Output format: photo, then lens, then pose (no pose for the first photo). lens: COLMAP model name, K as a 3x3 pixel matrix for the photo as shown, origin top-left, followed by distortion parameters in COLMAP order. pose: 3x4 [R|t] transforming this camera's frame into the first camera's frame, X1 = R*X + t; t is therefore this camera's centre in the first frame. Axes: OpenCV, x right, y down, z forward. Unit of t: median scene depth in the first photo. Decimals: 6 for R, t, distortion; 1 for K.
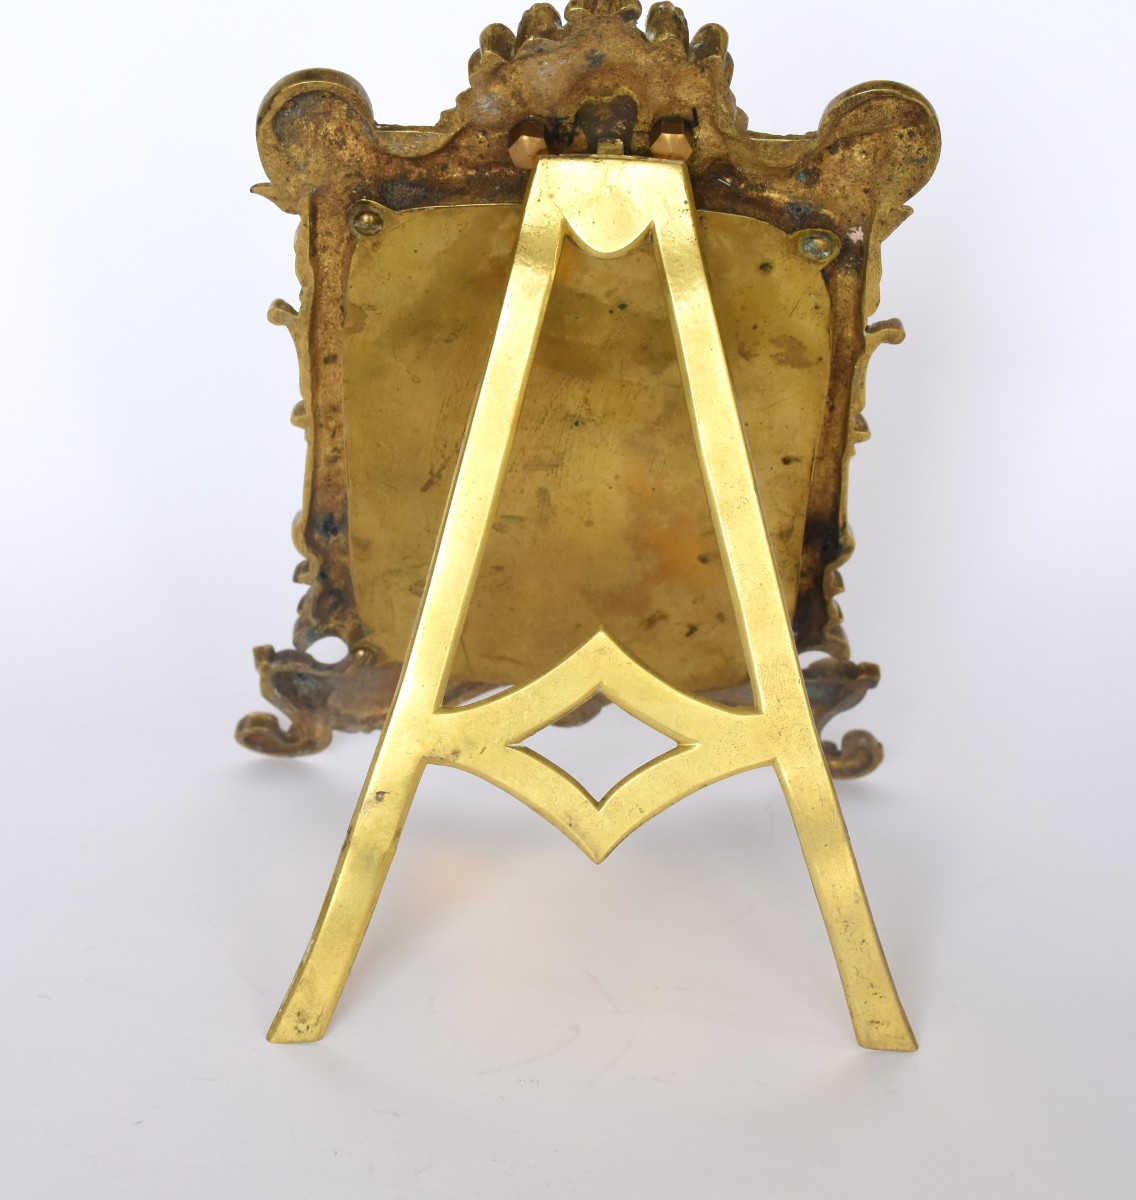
lens RADIAL K [[3107.7, 0, 568.0], [0, 3107.7, 600.0], [0, 0, 1]] dist [0.022619, -0.471114]
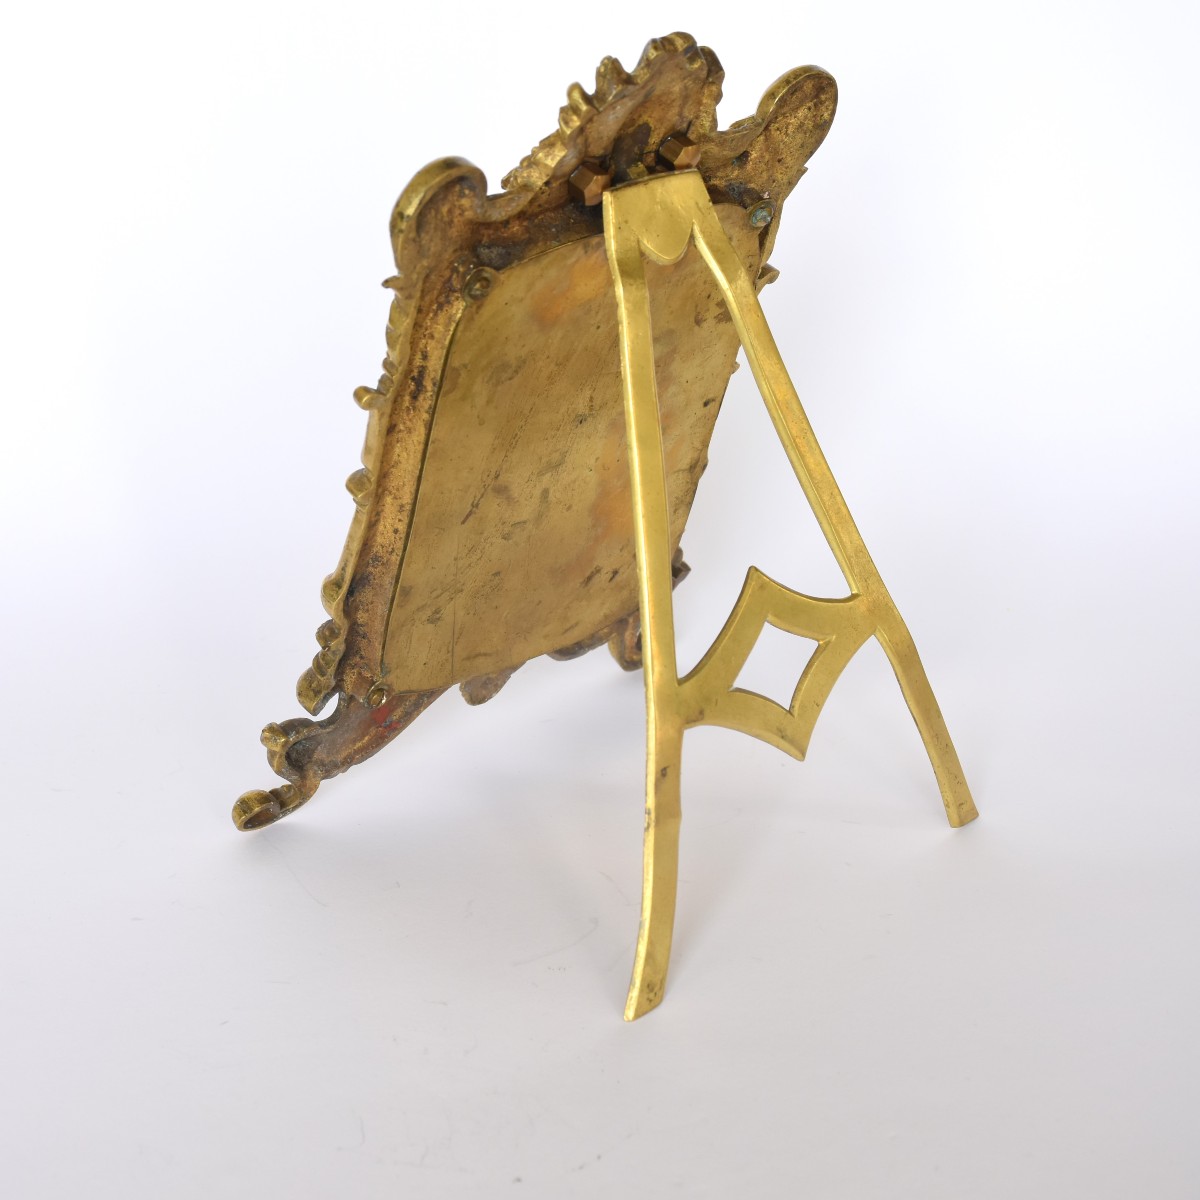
lens RADIAL K [[2638.1, 0, 600.0], [0, 2638.1, 600.0], [0, 0, 1]] dist [-0.091330, 0.662637]
pose [[0.721862, -0.321207, 0.612977, -0.634207], [0.300149, 0.943428, 0.140902, -0.135370], [-0.623559, 0.082272, 0.777435, 0.262967]]
